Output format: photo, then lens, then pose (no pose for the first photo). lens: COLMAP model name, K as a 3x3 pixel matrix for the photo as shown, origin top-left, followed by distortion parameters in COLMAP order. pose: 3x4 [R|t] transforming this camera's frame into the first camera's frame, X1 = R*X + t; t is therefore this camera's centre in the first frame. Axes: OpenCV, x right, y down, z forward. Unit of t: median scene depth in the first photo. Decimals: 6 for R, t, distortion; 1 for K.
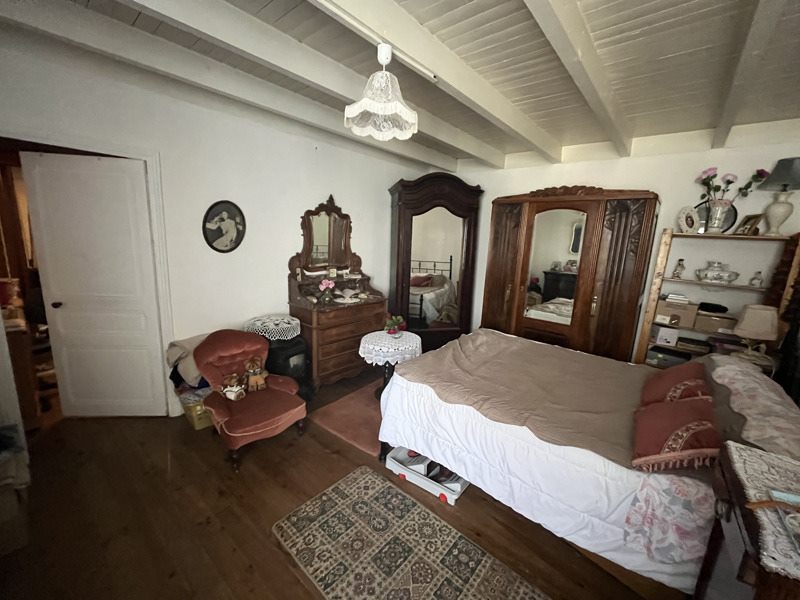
lens RADIAL K [[322.5, 0, 399.6], [0, 322.5, 301.4], [0, 0, 1]] dist [0.002249, -0.000116]
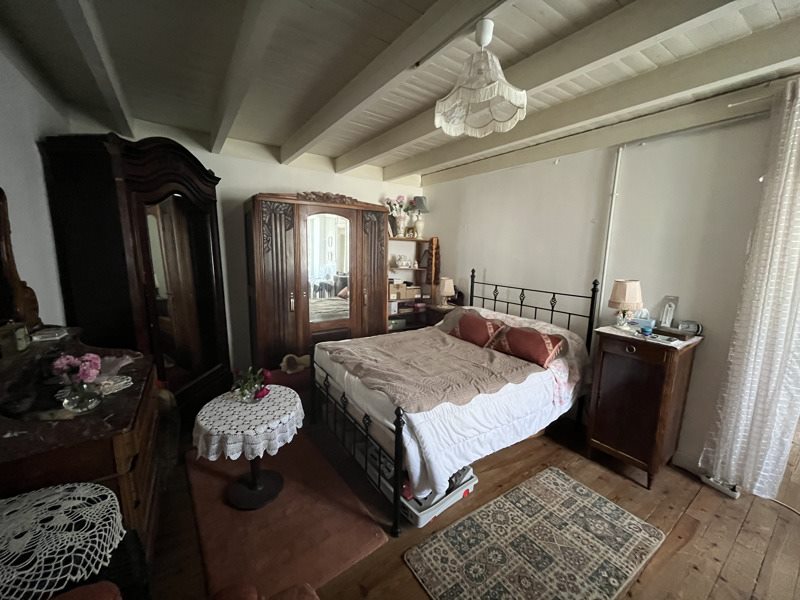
lens RADIAL K [[322.5, 0, 400.3], [0, 322.5, 298.9], [0, 0, 1]] dist [0.002249, -0.000116]
pose [[0.267052, -0.186637, 0.945436, -0.803588], [0.185132, 0.972729, 0.139732, -0.194181], [-0.945732, 0.137715, 0.294322, 0.811984]]
